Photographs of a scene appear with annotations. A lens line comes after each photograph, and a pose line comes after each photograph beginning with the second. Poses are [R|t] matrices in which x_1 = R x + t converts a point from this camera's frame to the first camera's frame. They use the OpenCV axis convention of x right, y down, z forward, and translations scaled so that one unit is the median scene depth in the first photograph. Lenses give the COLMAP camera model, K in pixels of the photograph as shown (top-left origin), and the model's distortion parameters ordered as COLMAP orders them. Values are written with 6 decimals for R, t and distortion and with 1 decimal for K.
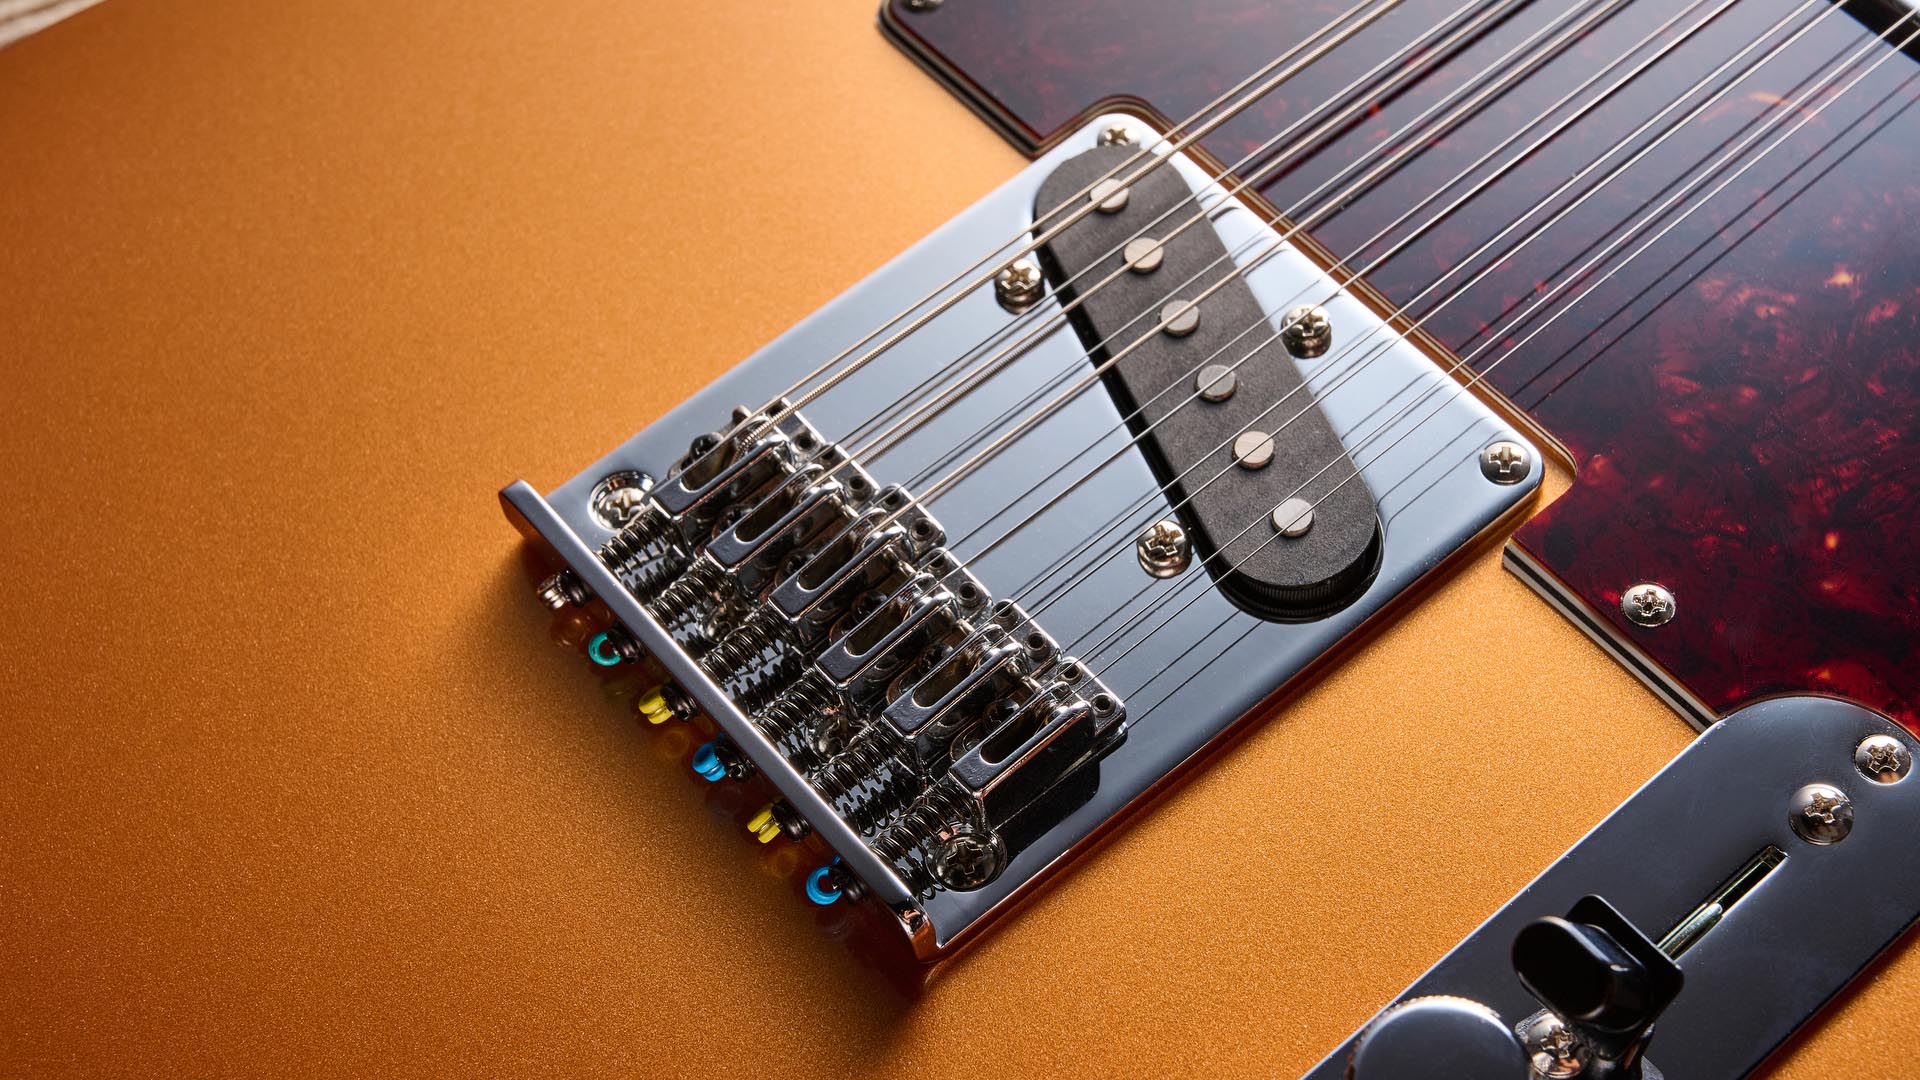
lens RADIAL K [[3158.6, 0, 960.0], [0, 3158.6, 540.0], [0, 0, 1]] dist [-0.185808, 0.121307]
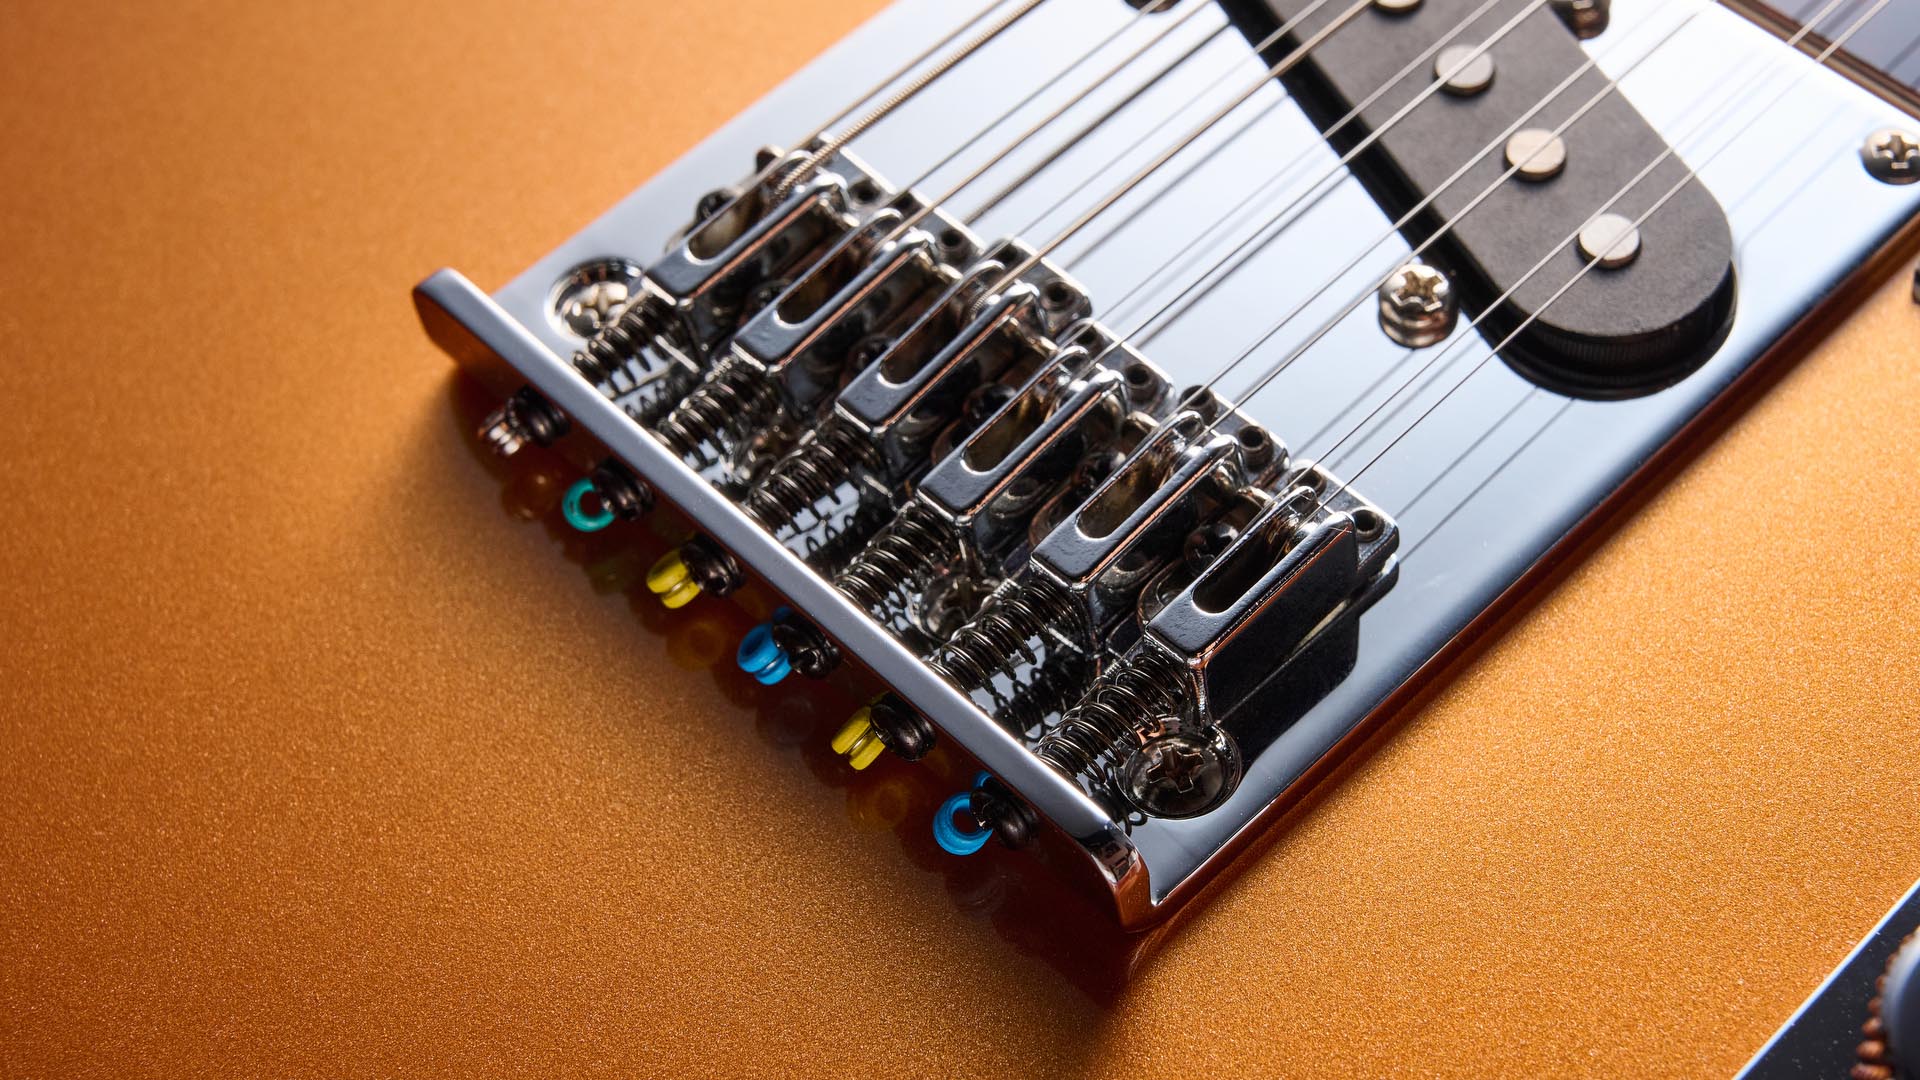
lens RADIAL K [[3158.6, 0, 960.0], [0, 3158.6, 540.0], [0, 0, 1]] dist [-0.185808, 0.121307]
pose [[0.997246, -0.063943, 0.037578, -0.061214], [0.065841, 0.996492, -0.051663, 0.081794], [-0.034142, 0.053995, 0.997957, 0.345978]]
